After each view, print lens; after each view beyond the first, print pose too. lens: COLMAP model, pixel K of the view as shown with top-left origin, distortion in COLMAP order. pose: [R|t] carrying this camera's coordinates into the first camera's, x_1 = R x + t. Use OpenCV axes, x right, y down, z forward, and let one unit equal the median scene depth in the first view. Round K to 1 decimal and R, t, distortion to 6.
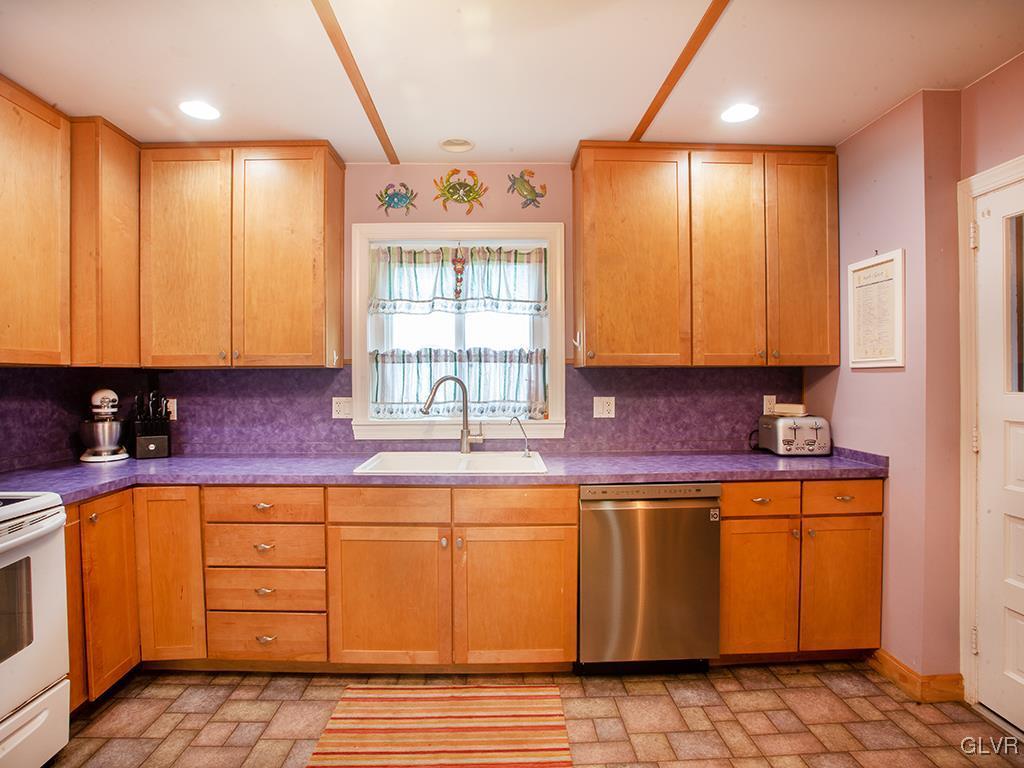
lens RADIAL K [[532.7, 0, 510.5], [0, 532.7, 382.1], [0, 0, 1]] dist [-0.083335, 0.036648]
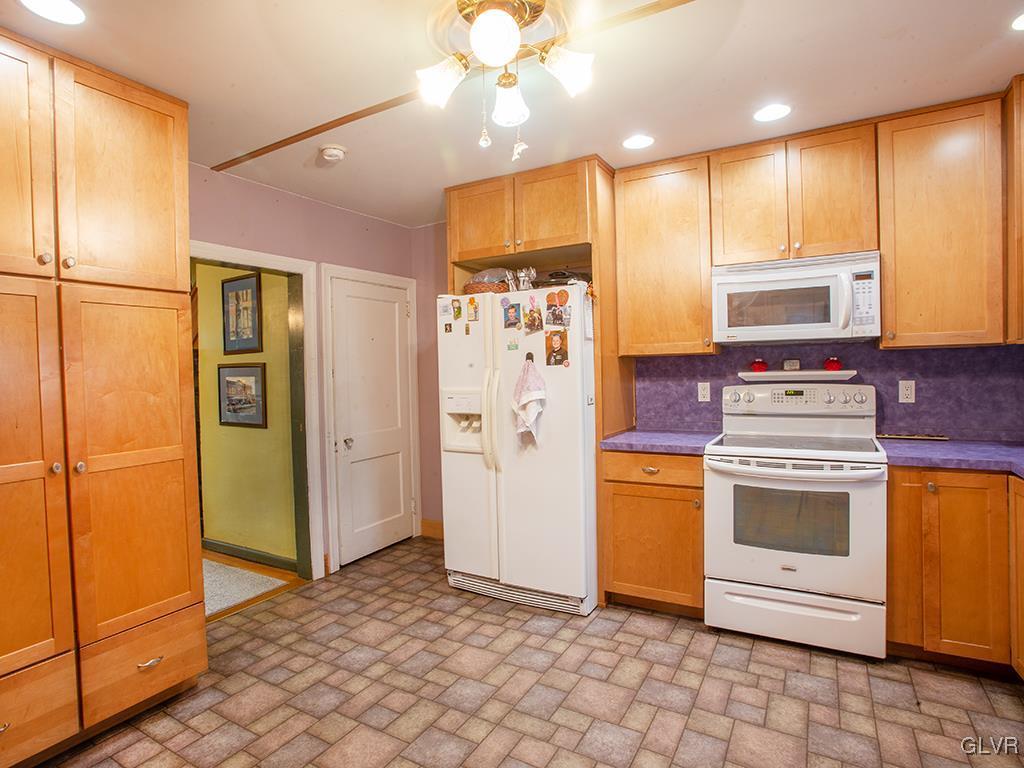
lens RADIAL K [[532.7, 0, 510.5], [0, 532.7, 382.1], [0, 0, 1]] dist [-0.083335, 0.036648]
pose [[-0.517970, 0.036284, -0.854629, 0.615956], [0.017677, 0.999341, 0.031714, -0.006533], [0.855216, 0.001320, -0.518270, 0.864669]]
